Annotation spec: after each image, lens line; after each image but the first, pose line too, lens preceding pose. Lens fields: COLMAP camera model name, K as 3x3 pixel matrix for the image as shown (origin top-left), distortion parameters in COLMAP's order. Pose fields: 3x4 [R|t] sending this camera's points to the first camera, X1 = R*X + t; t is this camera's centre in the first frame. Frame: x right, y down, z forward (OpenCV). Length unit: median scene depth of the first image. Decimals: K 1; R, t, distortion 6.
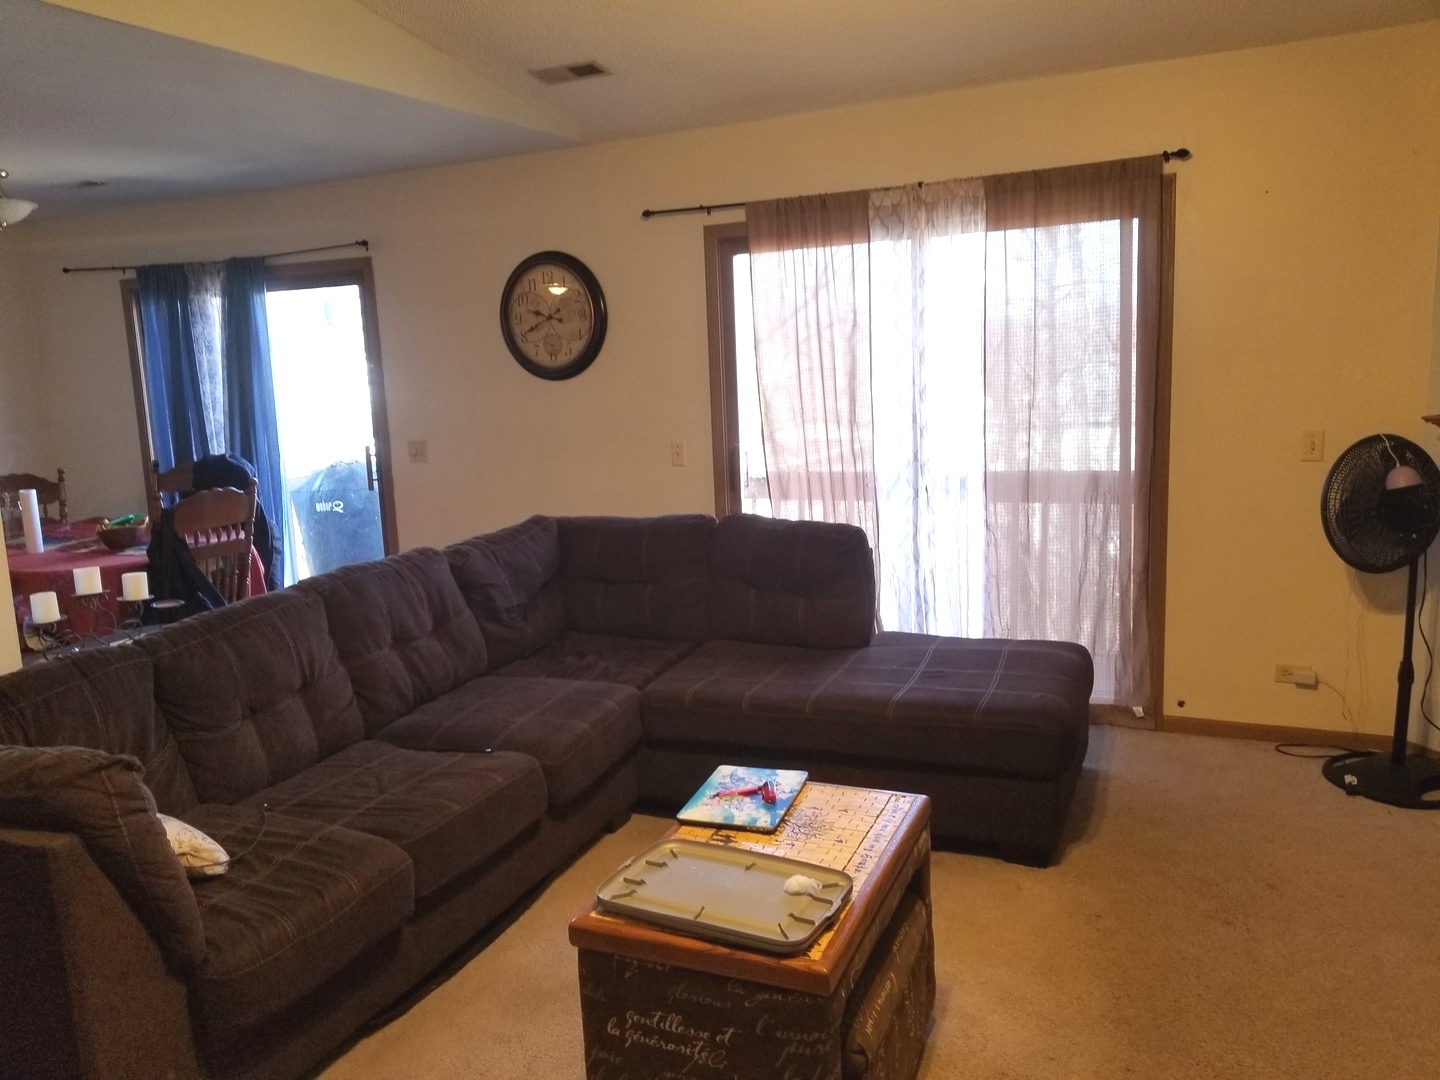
lens RADIAL K [[1108.1, 0, 705.0], [0, 1108.1, 533.6], [0, 0, 1]] dist [0.077334, -0.126987]
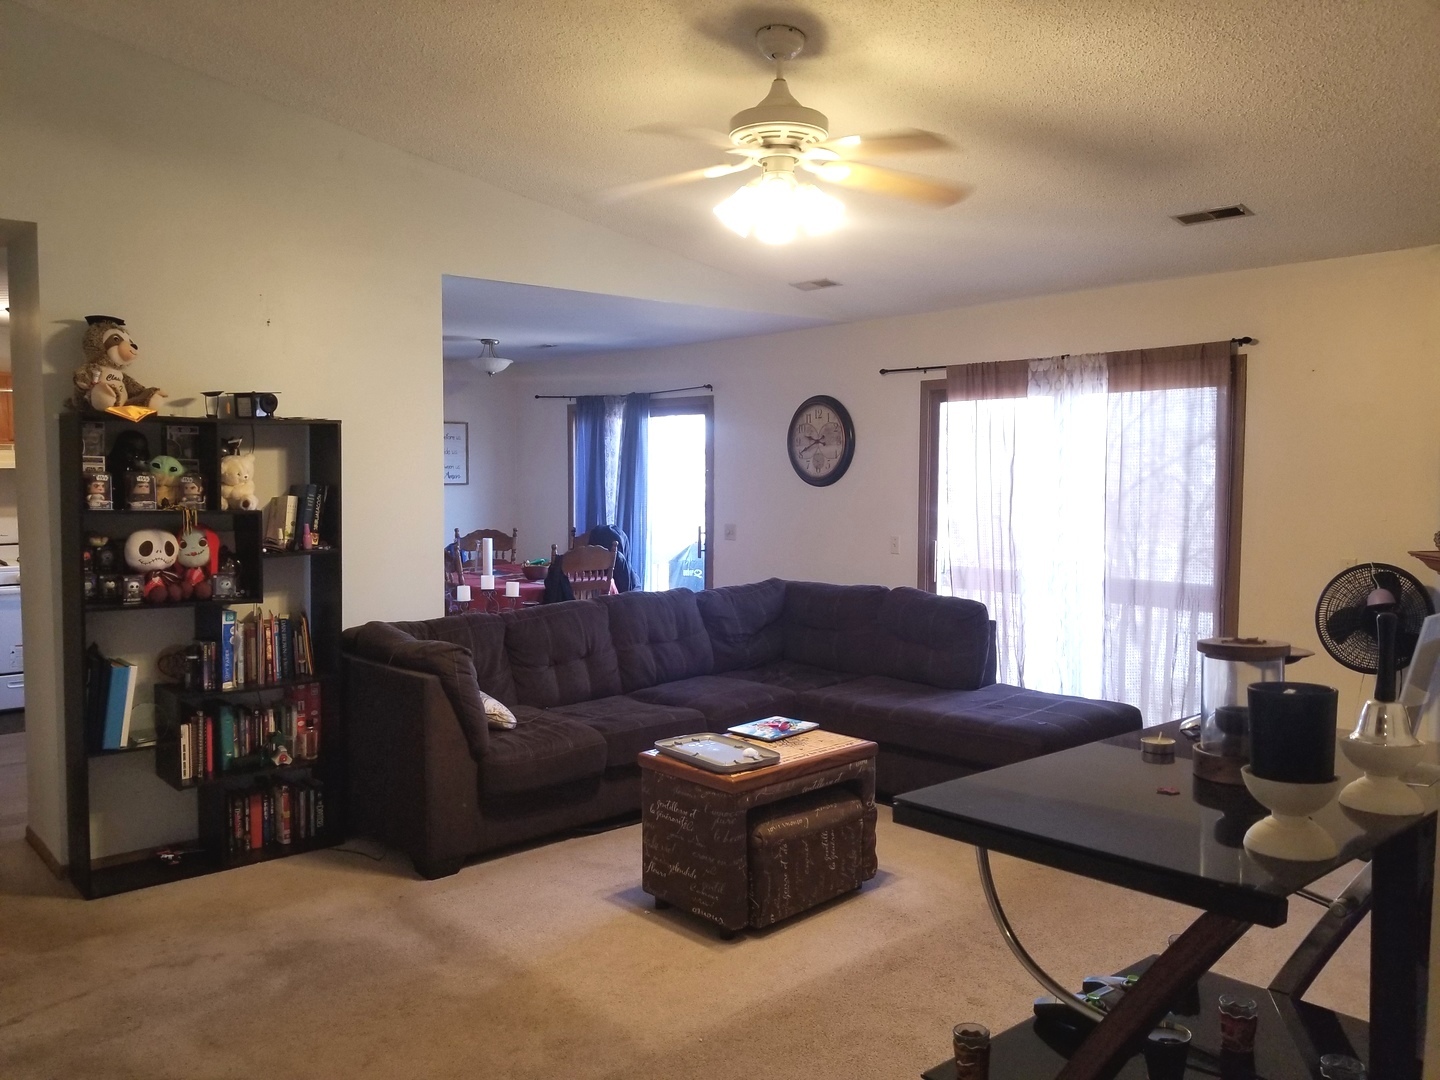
lens RADIAL K [[1118.7, 0, 720.0], [0, 1118.7, 540.0], [0, 0, 1]] dist [0.046275, -0.002167]
pose [[0.921576, 0.071645, -0.381530, 0.343667], [-0.105204, 0.992136, -0.067811, 0.041653], [0.373672, 0.102631, 0.921866, -0.380508]]
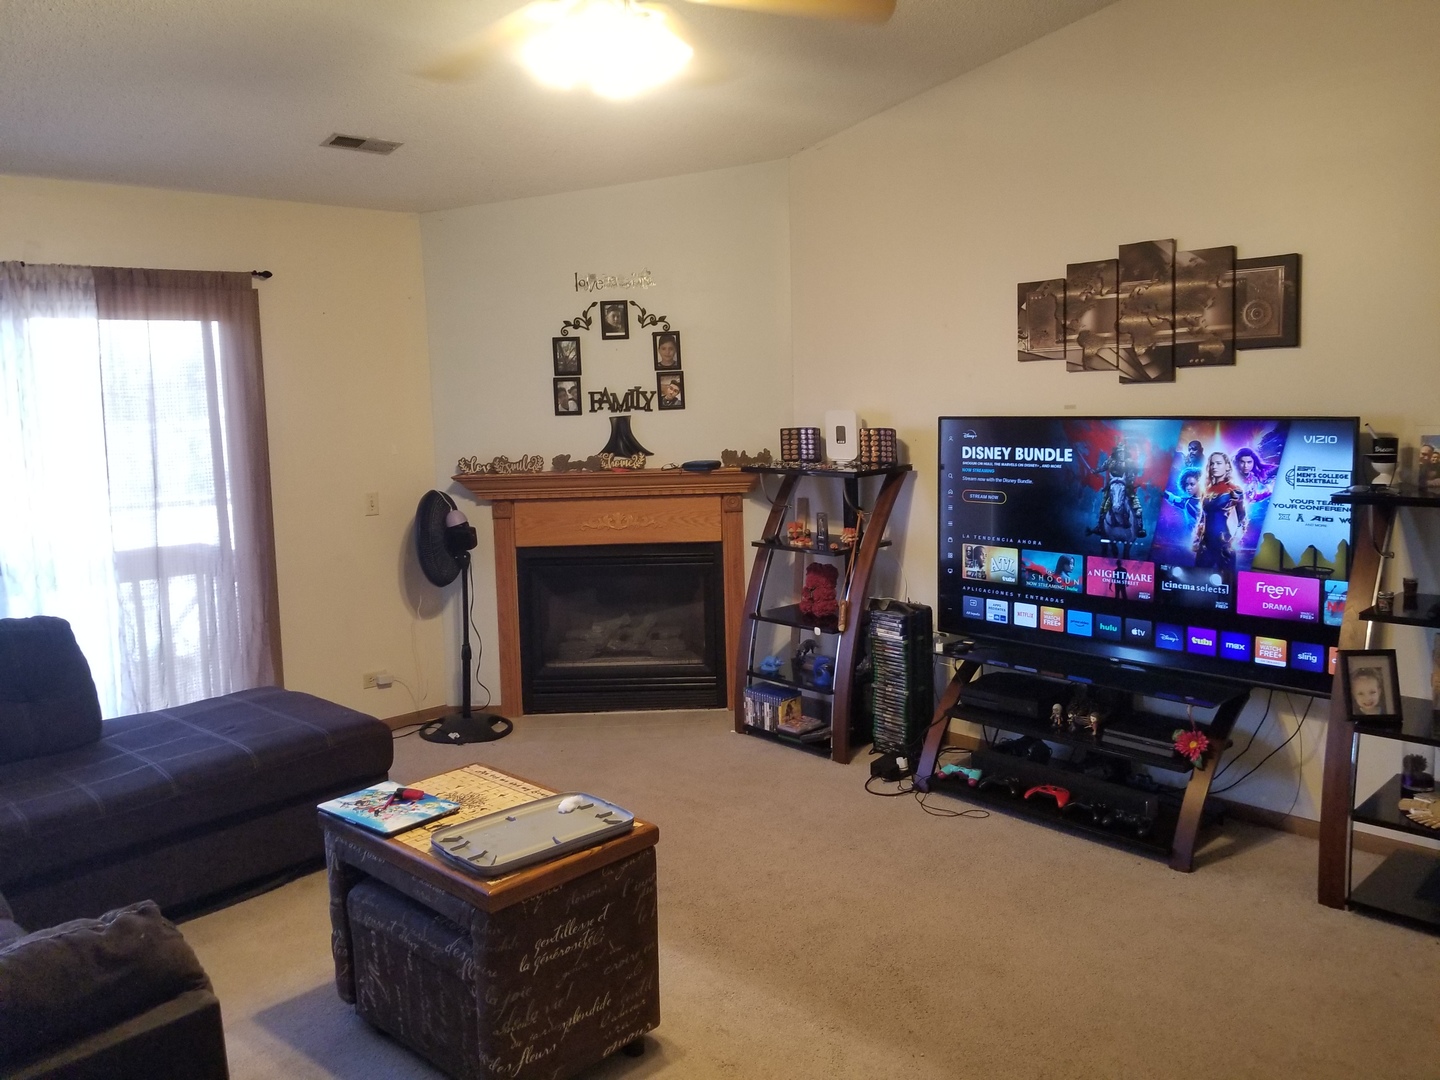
lens RADIAL K [[1124.4, 0, 715.3], [0, 1124.4, 489.1], [0, 0, 1]] dist [-0.005250, -0.004072]
pose [[0.350771, -0.046532, 0.935305, -0.510840], [0.170279, 0.985284, -0.014842, -0.004563], [-0.920850, 0.164468, 0.353532, 0.137485]]
